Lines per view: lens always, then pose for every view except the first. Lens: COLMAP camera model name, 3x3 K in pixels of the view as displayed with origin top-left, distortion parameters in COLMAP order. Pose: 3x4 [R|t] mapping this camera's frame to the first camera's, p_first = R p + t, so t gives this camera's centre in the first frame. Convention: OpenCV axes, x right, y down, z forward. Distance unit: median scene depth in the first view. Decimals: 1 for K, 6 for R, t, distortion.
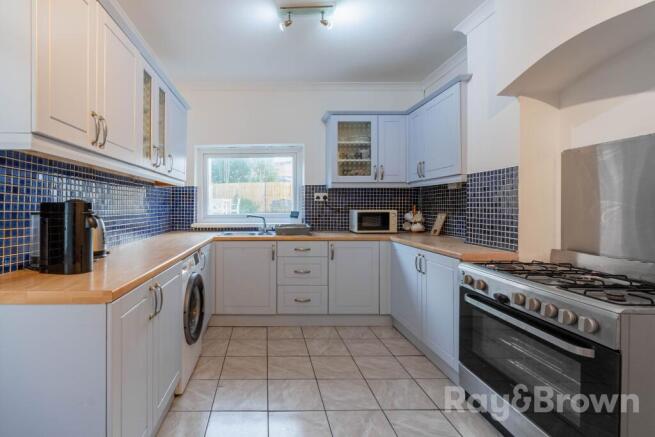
lens RADIAL K [[307.3, 0, 313.9], [0, 307.3, 204.9], [0, 0, 1]] dist [0.010334, -0.000982]
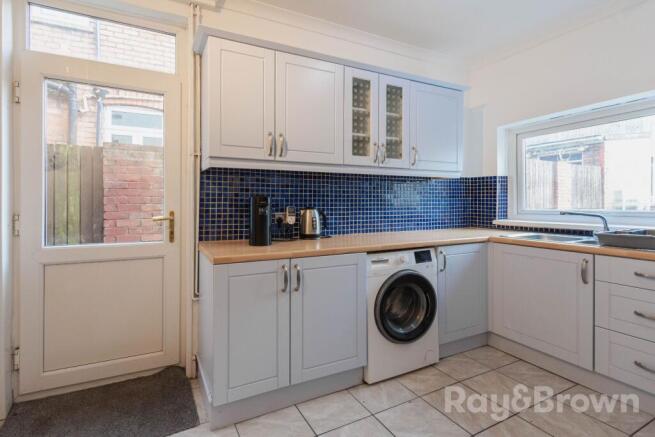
lens RADIAL K [[307.3, 0, 292.5], [0, 307.3, 199.5], [0, 0, 1]] dist [0.010334, -0.000982]
pose [[0.422755, -0.007927, -0.906209, 0.152381], [0.009899, 0.999942, -0.004129, 0.002660], [0.906190, -0.007225, 0.422809, 0.144991]]
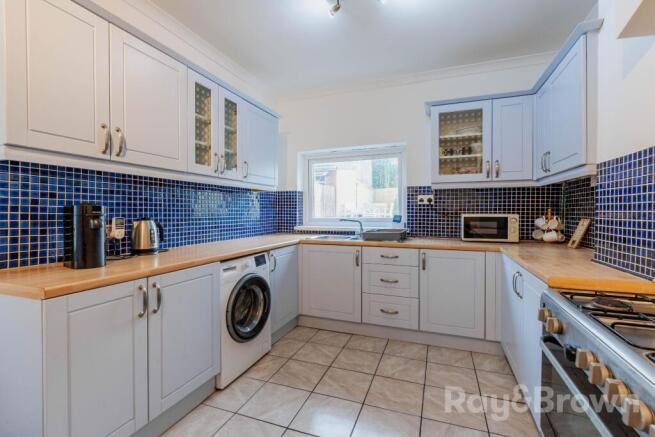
lens RADIAL K [[307.3, 0, 324.9], [0, 307.3, 212.8], [0, 0, 1]] dist [0.010334, -0.000982]
pose [[0.929162, 0.002110, -0.369667, 0.099656], [0.002635, 0.999920, 0.012332, 0.001319], [0.369663, -0.012432, 0.929083, 0.059730]]
